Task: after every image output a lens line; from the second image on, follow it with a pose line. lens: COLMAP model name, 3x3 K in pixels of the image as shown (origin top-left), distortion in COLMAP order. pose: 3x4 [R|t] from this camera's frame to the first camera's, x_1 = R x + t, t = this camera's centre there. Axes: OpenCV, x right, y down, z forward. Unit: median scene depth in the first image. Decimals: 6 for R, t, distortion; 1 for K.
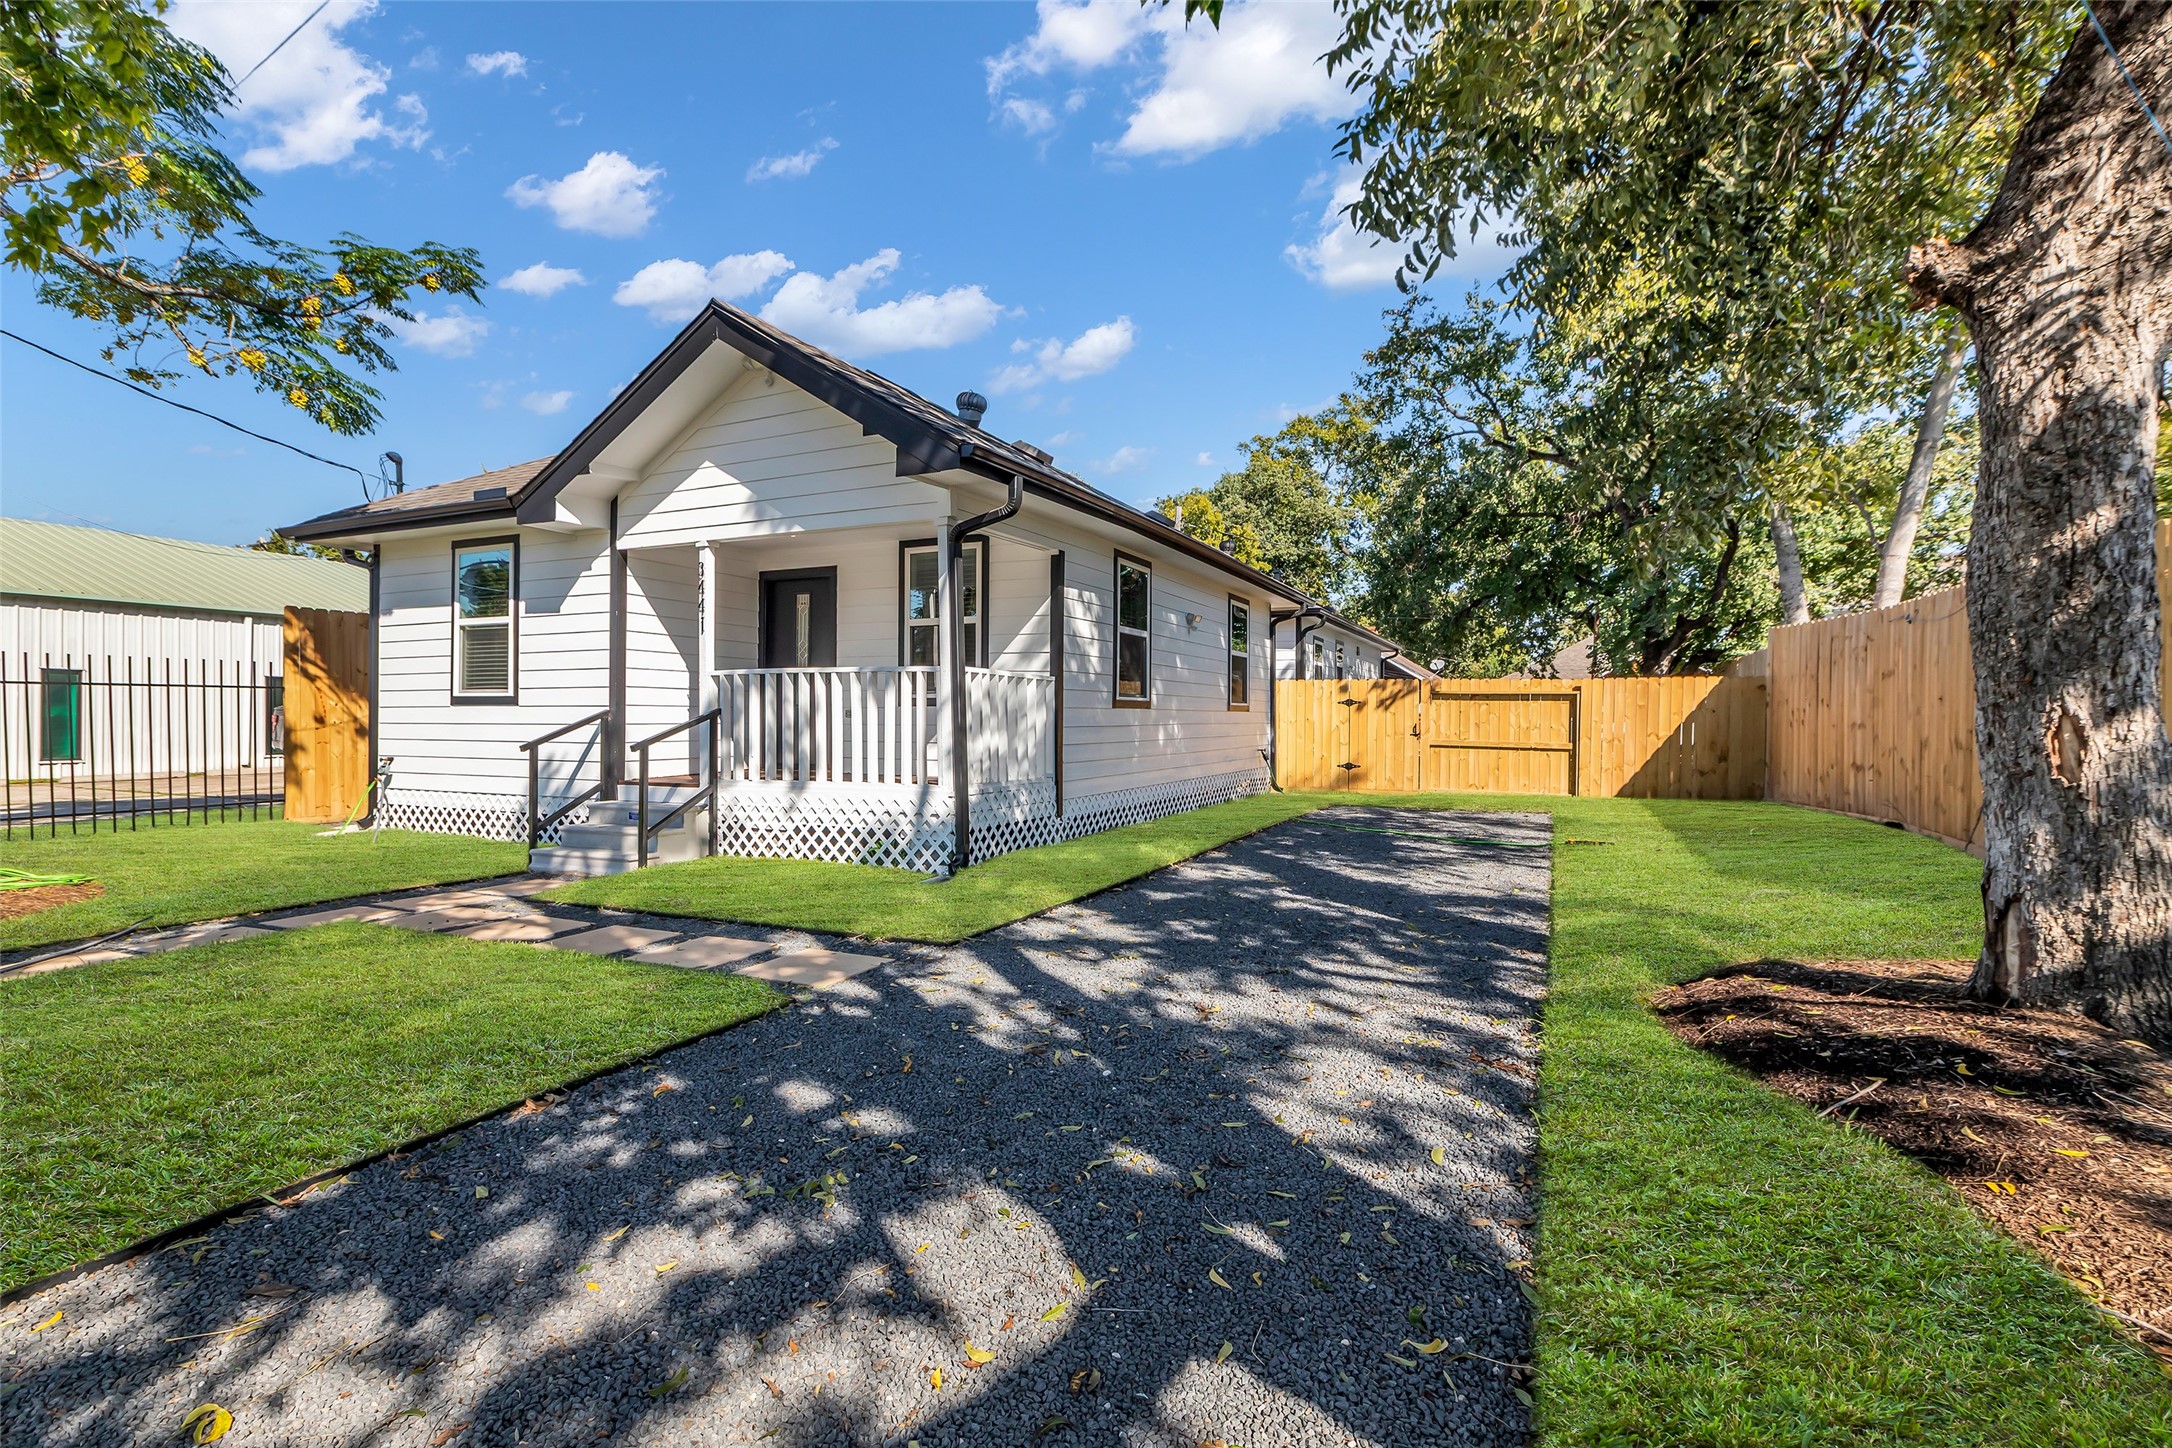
lens RADIAL K [[971.3, 0, 1099.3], [0, 971.3, 724.3], [0, 0, 1]] dist [0.003088, -0.000353]
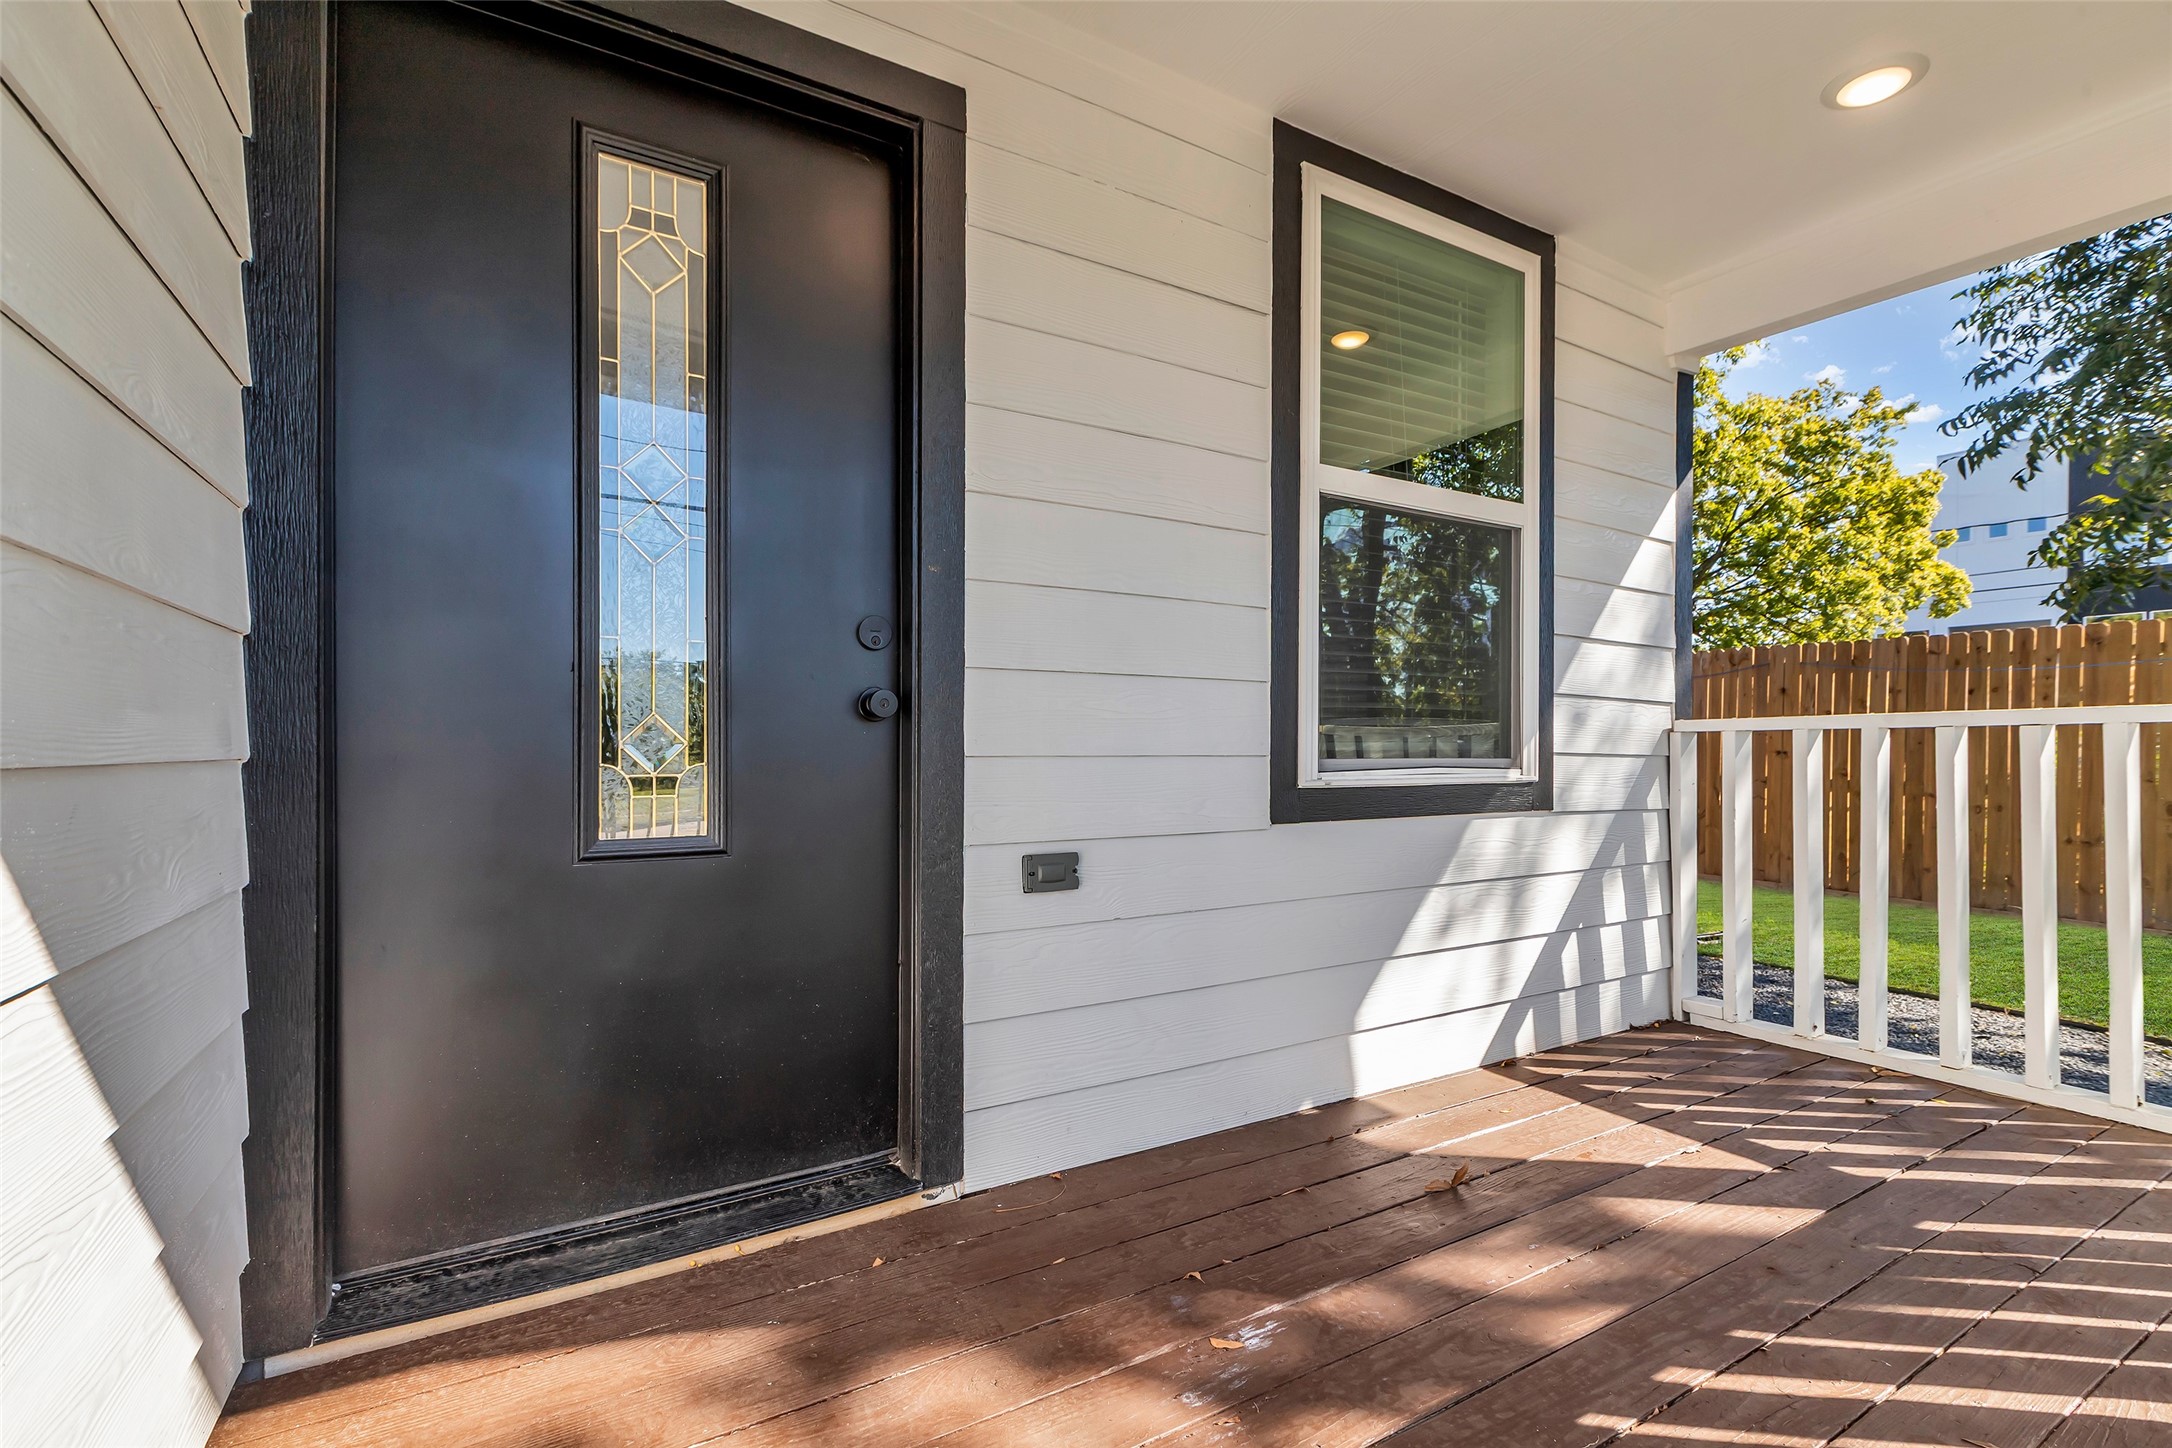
lens RADIAL K [[972.3, 0, 1093.0], [0, 972.3, 750.2], [0, 0, 1]] dist [0.007687, 0.000134]
pose [[0.575281, -0.005103, 0.817940, -0.453096], [0.013303, 0.999907, -0.003118, -0.038555], [-0.817848, 0.012675, 0.575295, 0.961029]]
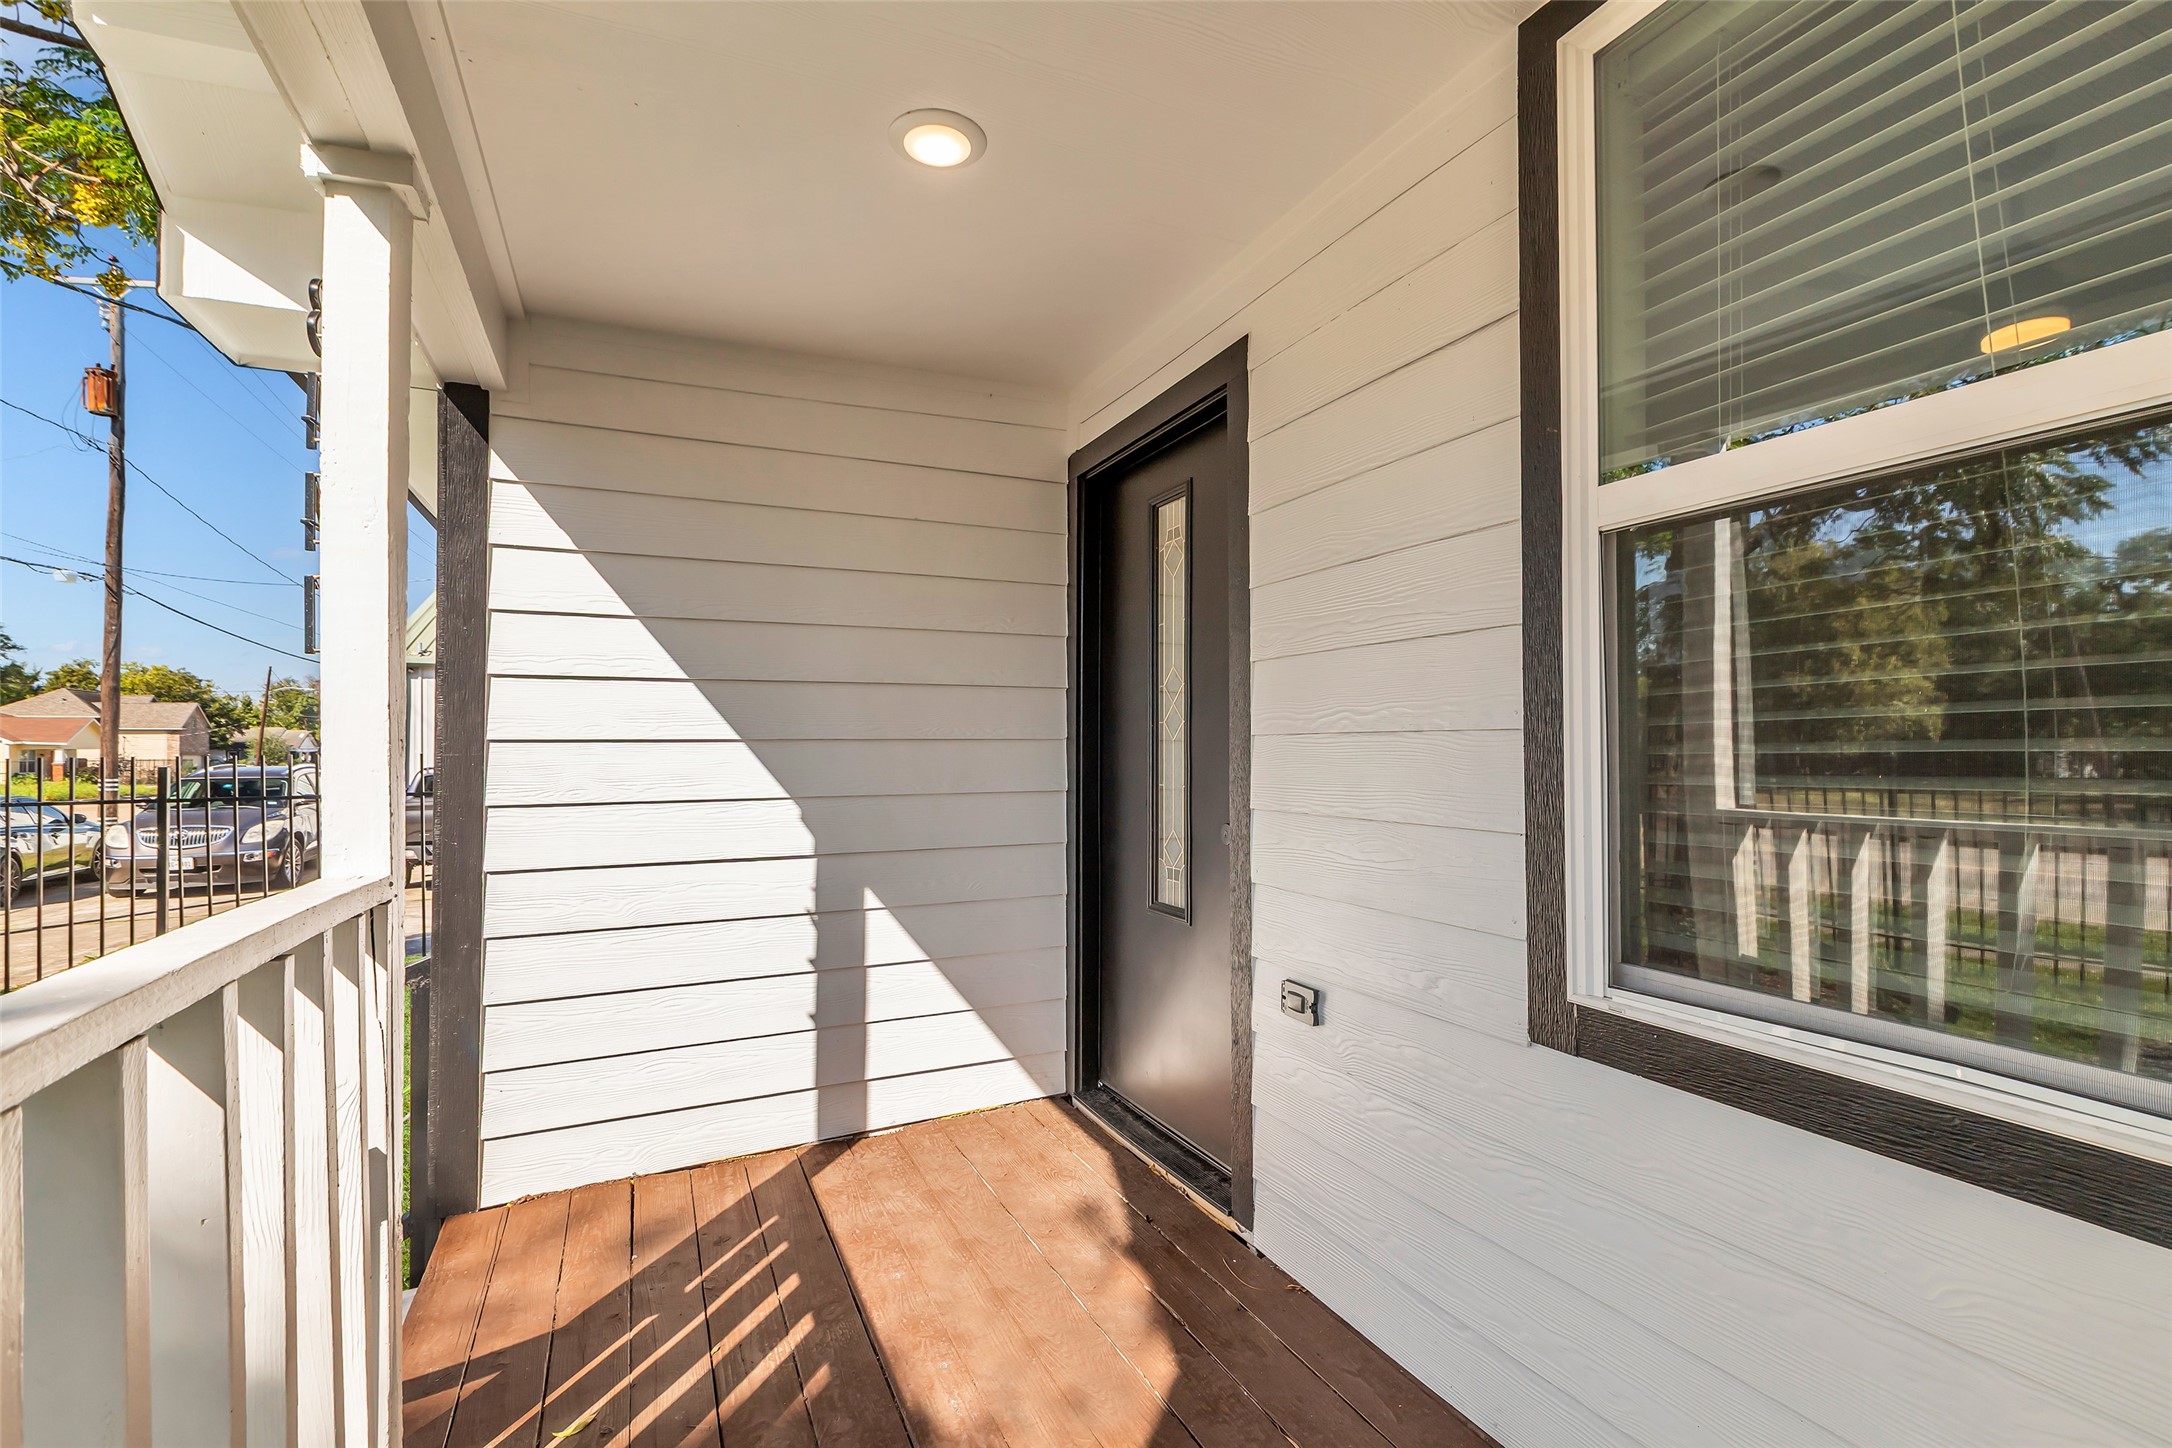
lens RADIAL K [[971.3, 0, 1099.3], [0, 971.3, 724.3], [0, 0, 1]] dist [0.003088, -0.000353]
pose [[0.765317, -0.023706, -0.643216, -0.167071], [0.002706, 0.999431, -0.033615, -0.070414], [0.643647, 0.023986, 0.764946, 0.884606]]
